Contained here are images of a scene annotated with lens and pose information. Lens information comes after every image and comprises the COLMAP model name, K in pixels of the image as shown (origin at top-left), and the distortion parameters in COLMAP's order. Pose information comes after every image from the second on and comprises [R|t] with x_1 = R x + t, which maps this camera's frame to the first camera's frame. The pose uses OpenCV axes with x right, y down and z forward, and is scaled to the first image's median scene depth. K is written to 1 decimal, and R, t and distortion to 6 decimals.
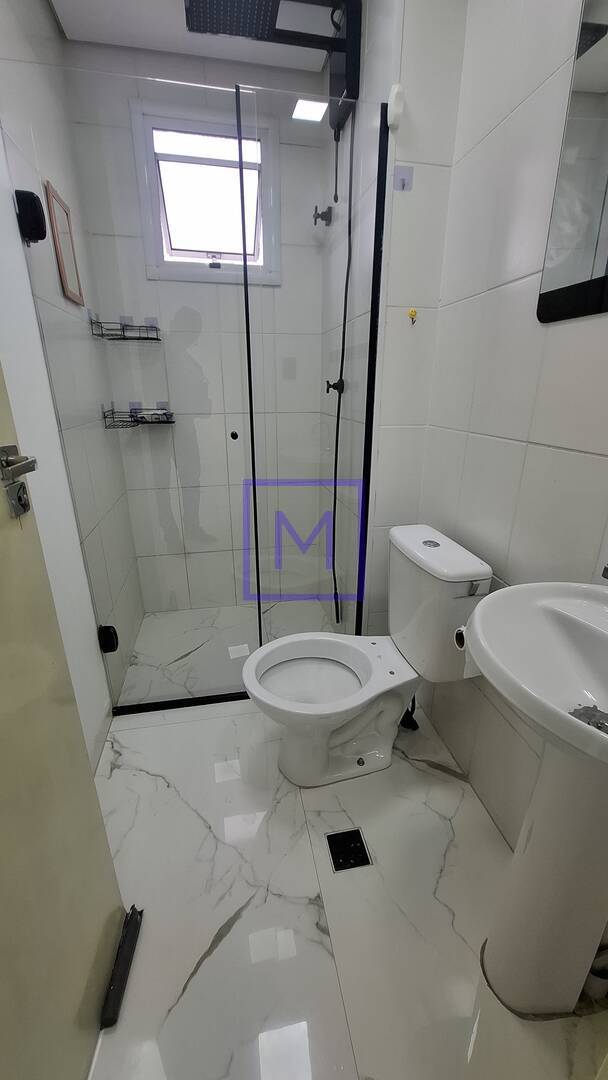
lens RADIAL K [[430.1, 0, 299.5], [0, 430.1, 541.2], [0, 0, 1]] dist [-0.007773, 0.004184]
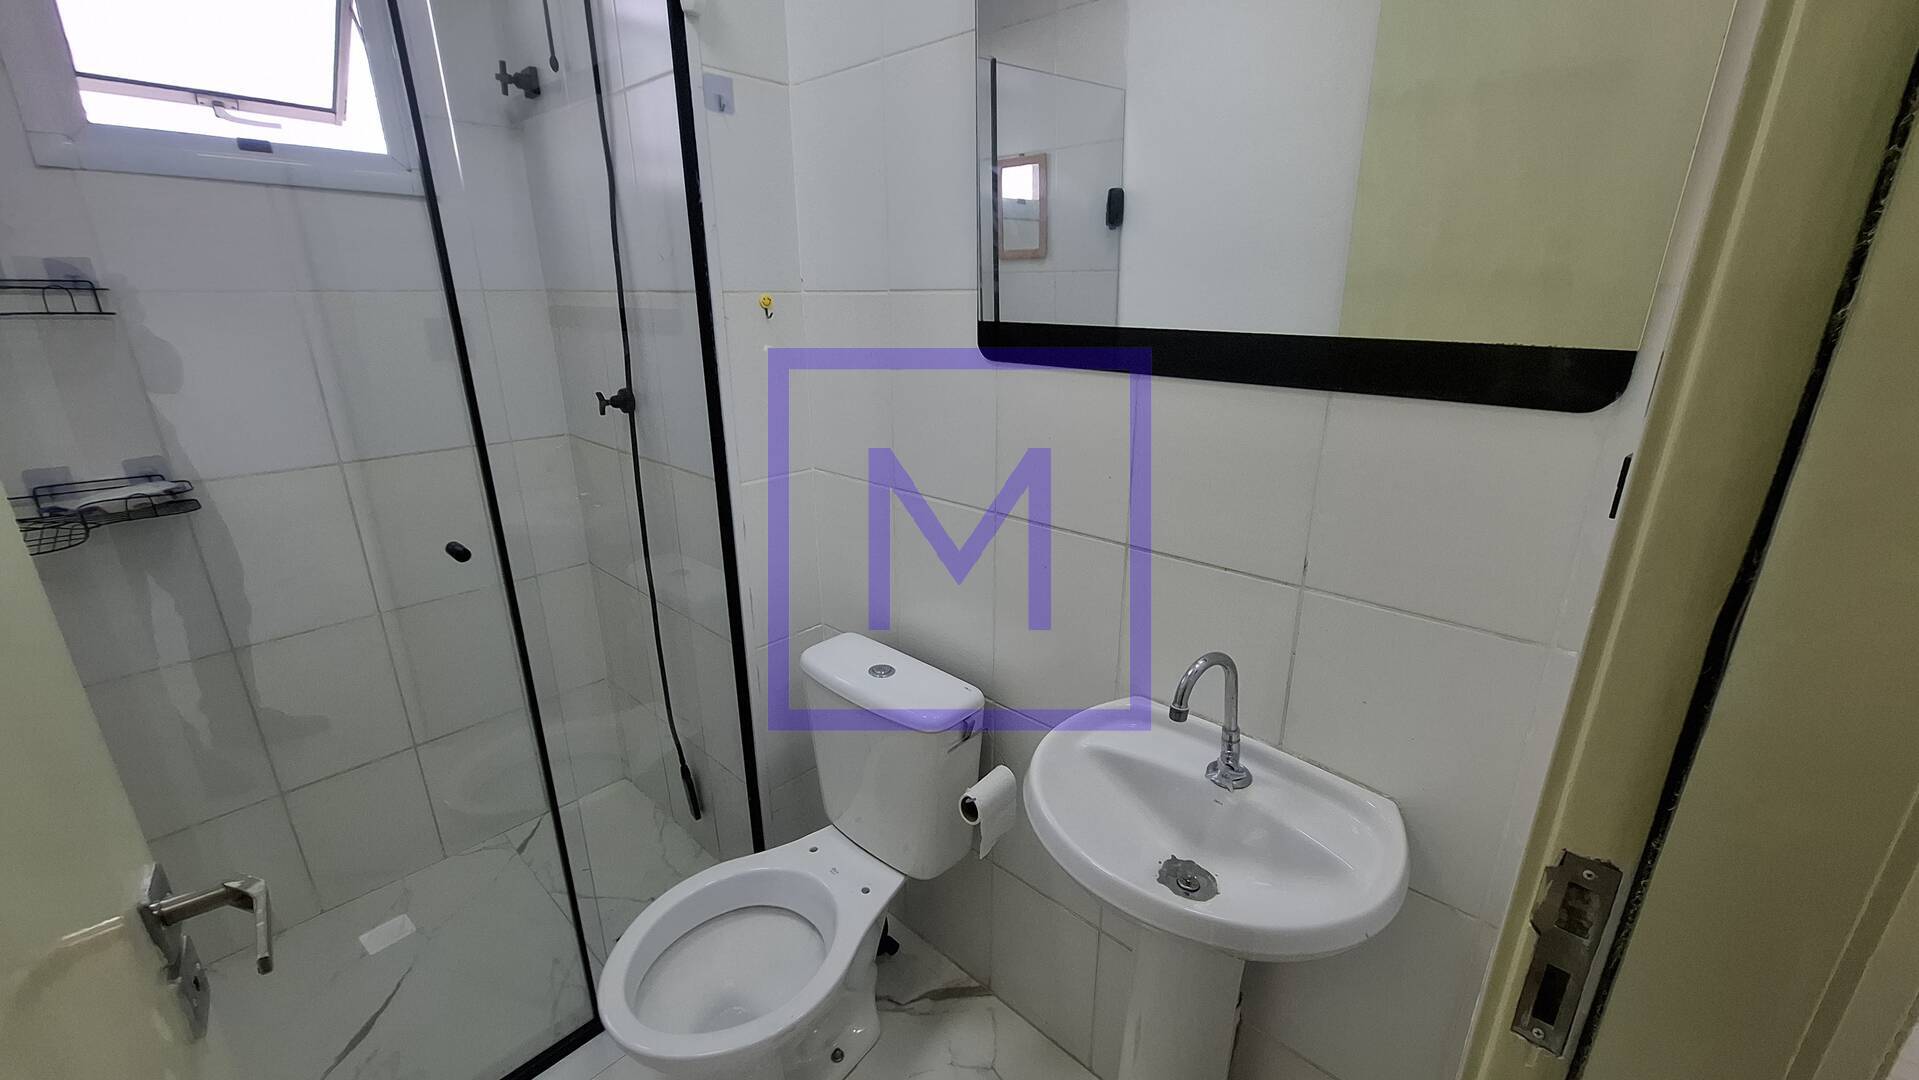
lens RADIAL K [[764.1, 0, 965.4], [0, 764.1, 536.5], [0, 0, 1]] dist [-0.007773, 0.004184]
pose [[0.801683, -0.182420, 0.569234, -0.171719], [0.202356, 0.978891, 0.028712, -0.165391], [-0.562455, 0.092170, 0.821674, -0.017408]]
